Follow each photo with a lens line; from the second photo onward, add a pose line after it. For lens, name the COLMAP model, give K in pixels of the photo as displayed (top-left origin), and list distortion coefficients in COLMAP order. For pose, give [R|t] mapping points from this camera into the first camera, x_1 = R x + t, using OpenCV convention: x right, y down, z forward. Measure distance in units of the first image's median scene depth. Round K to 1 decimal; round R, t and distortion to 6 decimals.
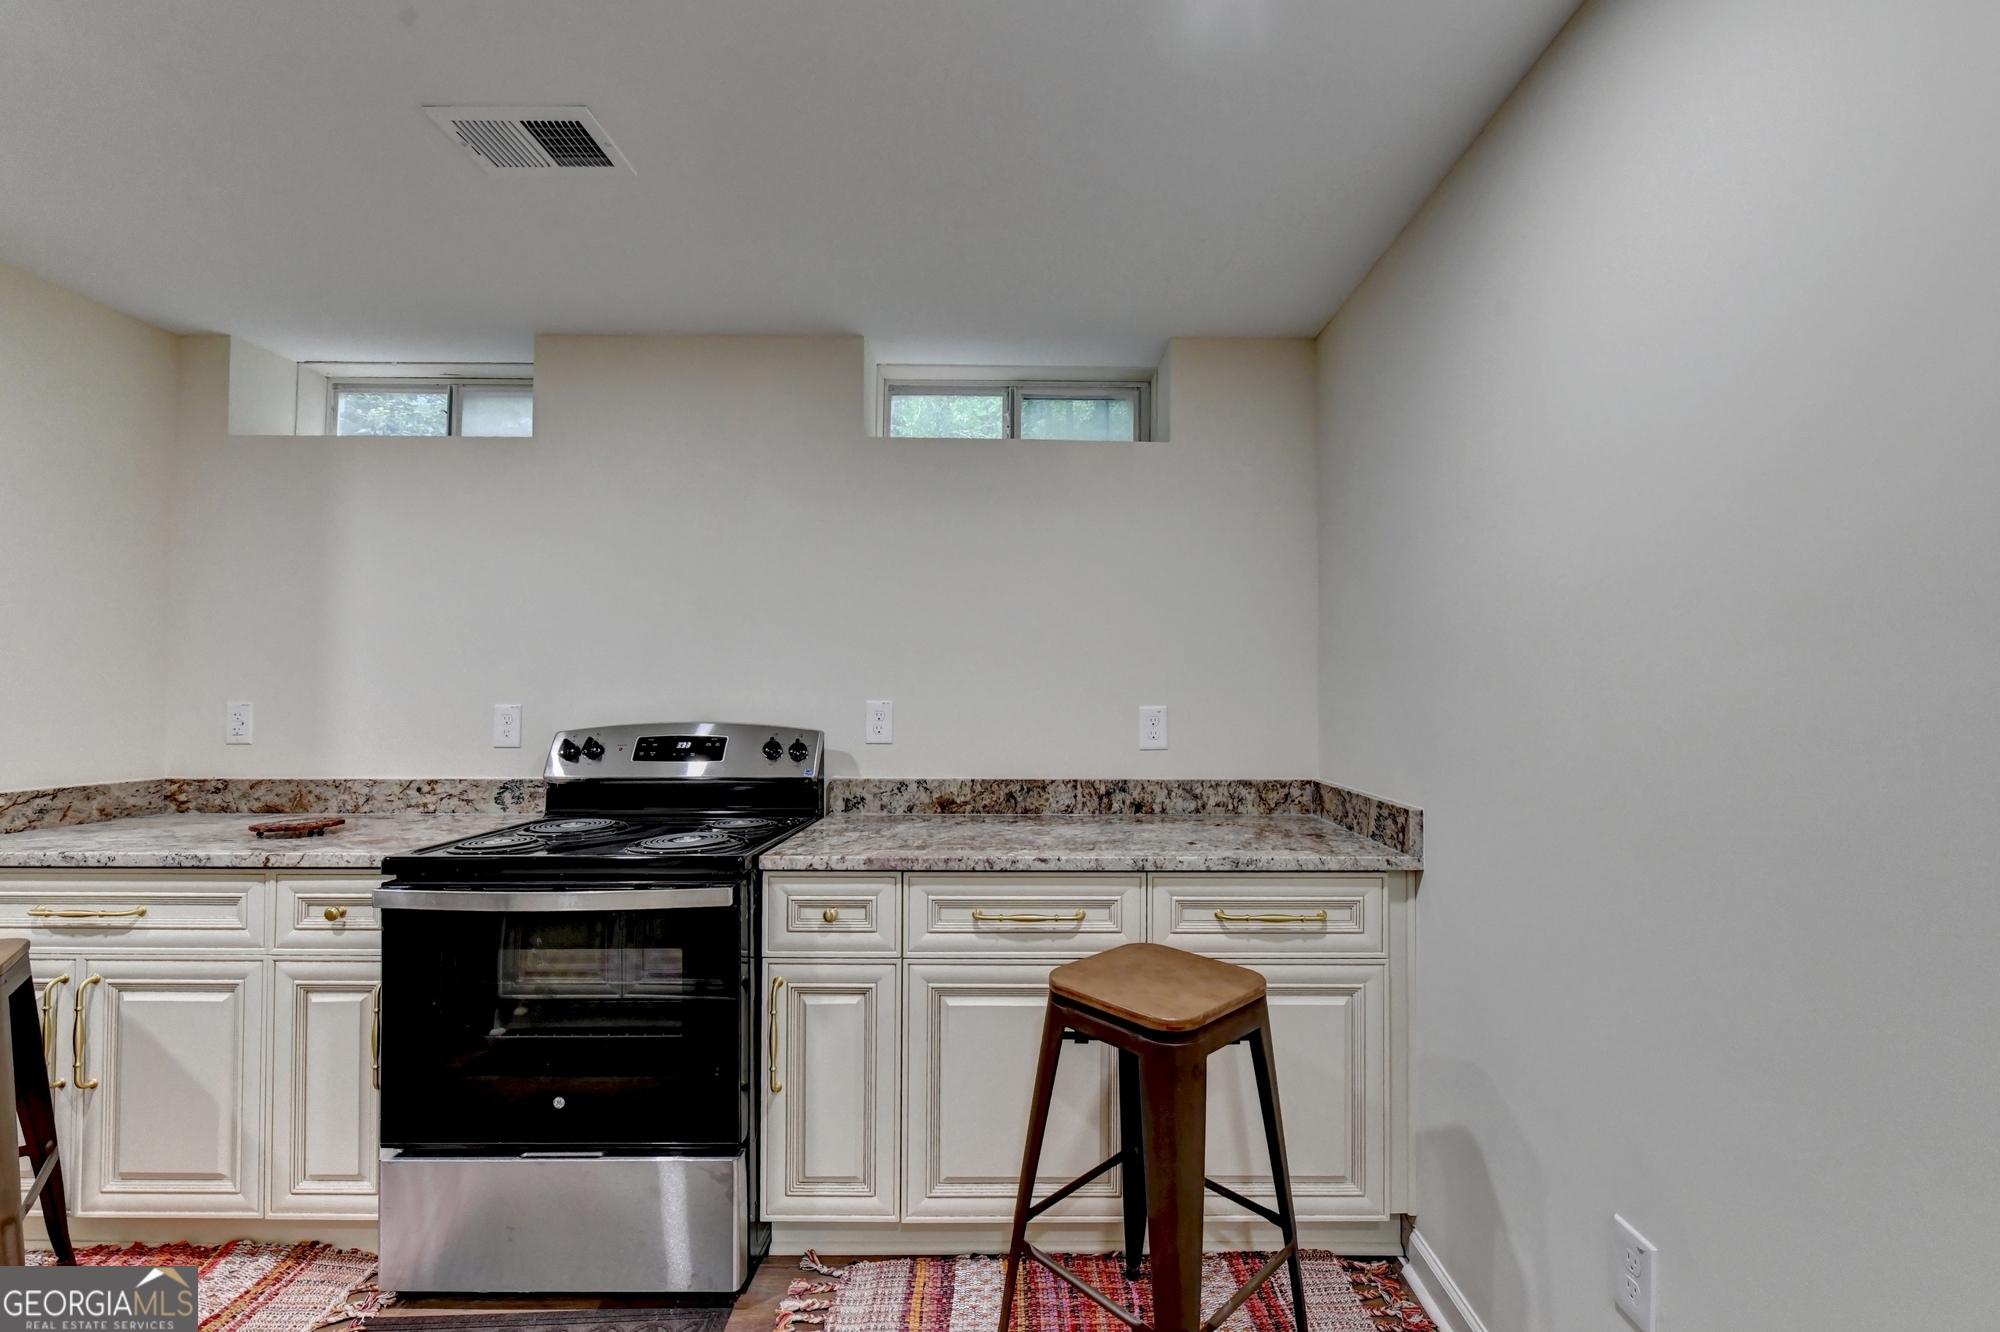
lens RADIAL K [[822.7, 0, 1038.2], [0, 822.7, 670.2], [0, 0, 1]] dist [-0.006518, -0.000177]
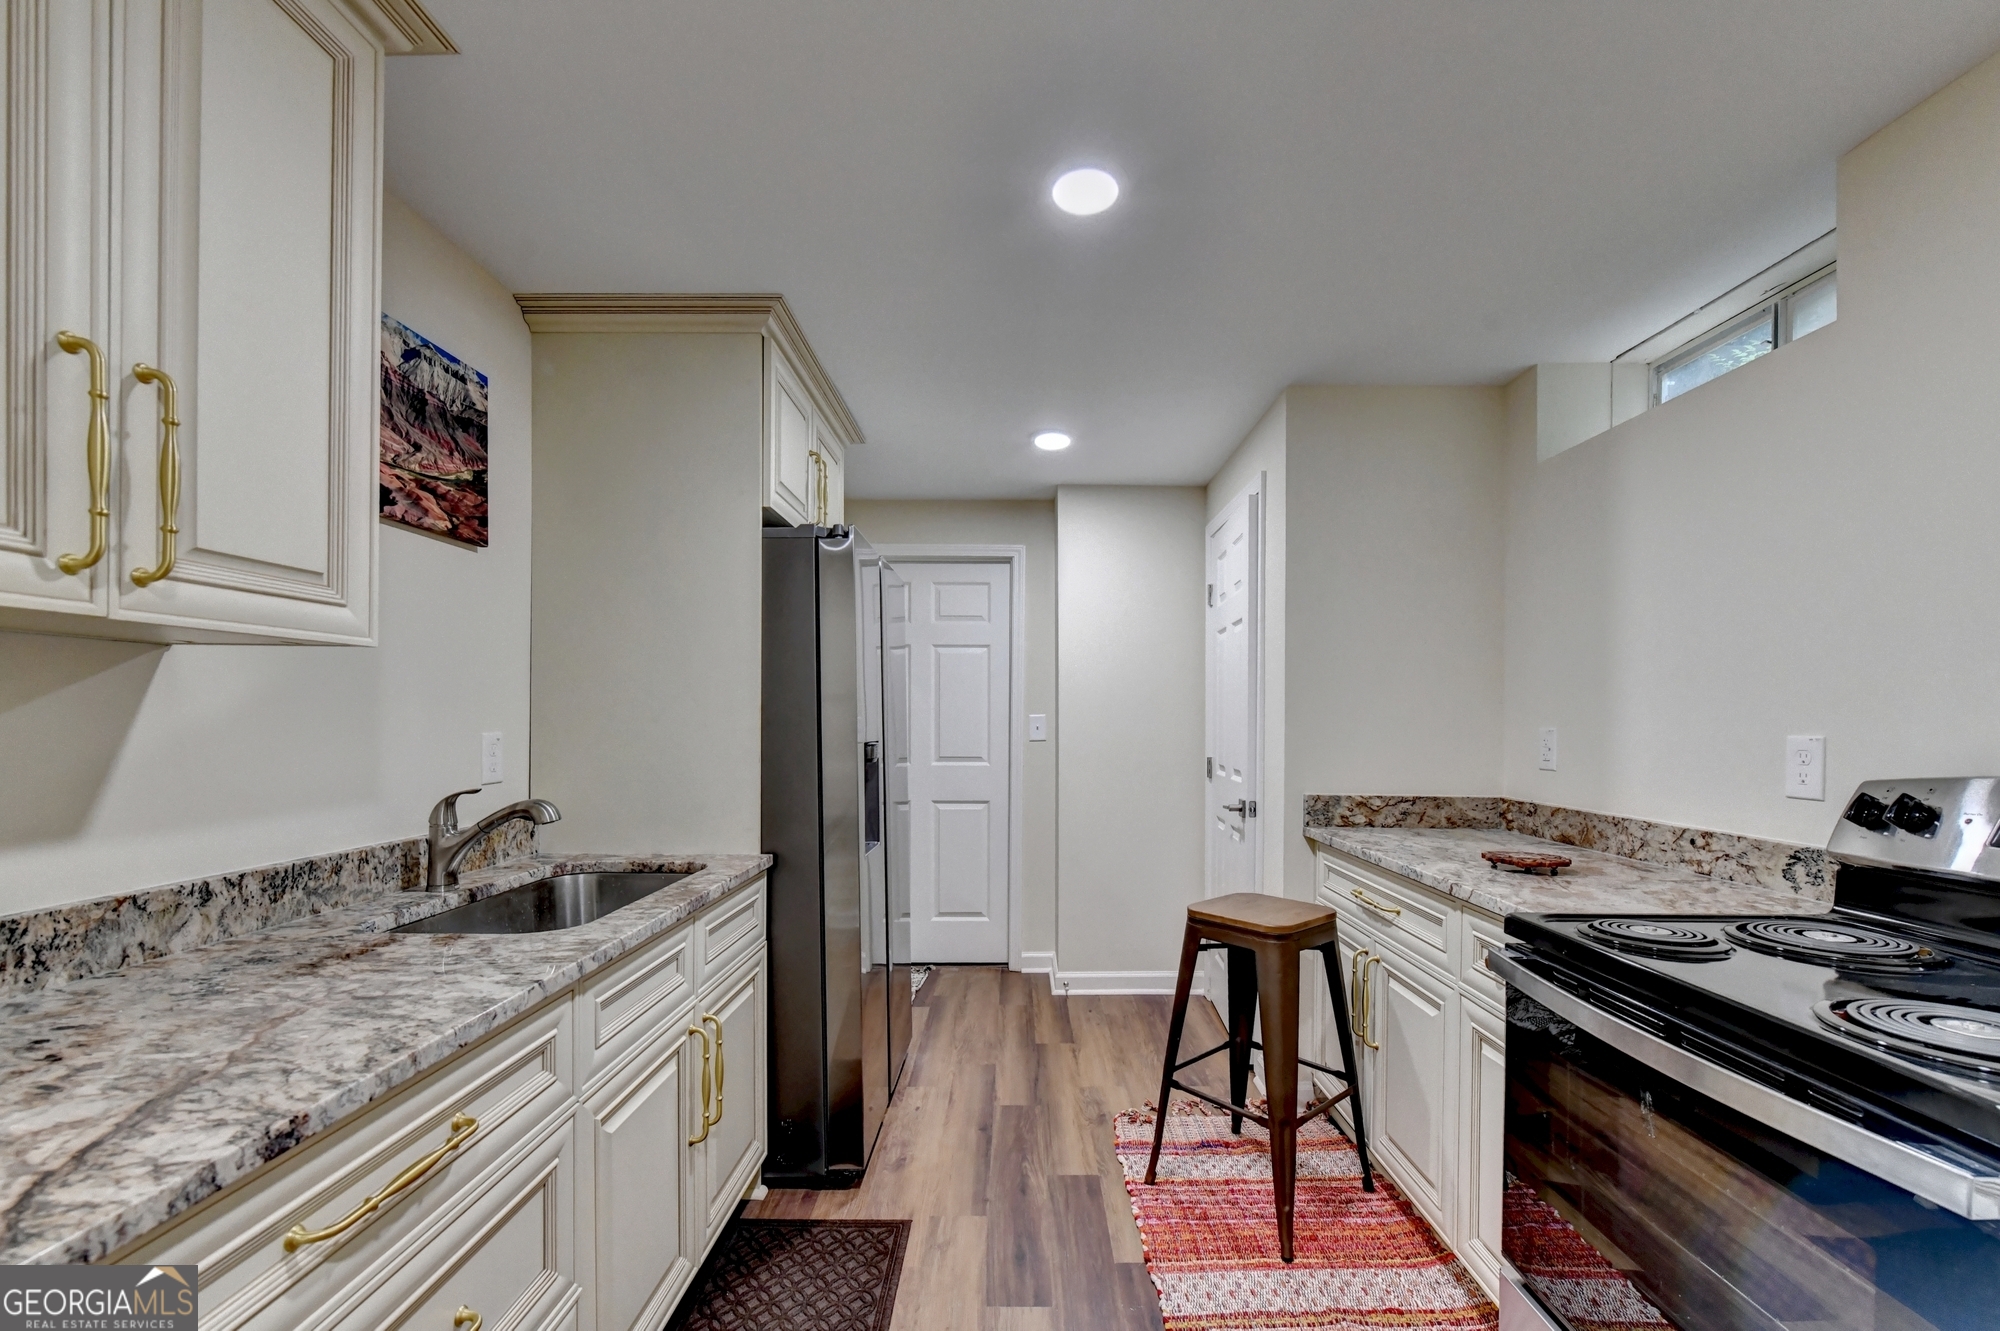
lens RADIAL K [[820.2, 0, 1012.5], [0, 820.2, 720.5], [0, 0, 1]] dist [-0.009419, -0.000410]
pose [[-0.013467, 0.001224, -0.999909, 0.030223], [0.024006, 0.999711, 0.000901, 0.014354], [0.999621, -0.023991, -0.013492, 0.378564]]
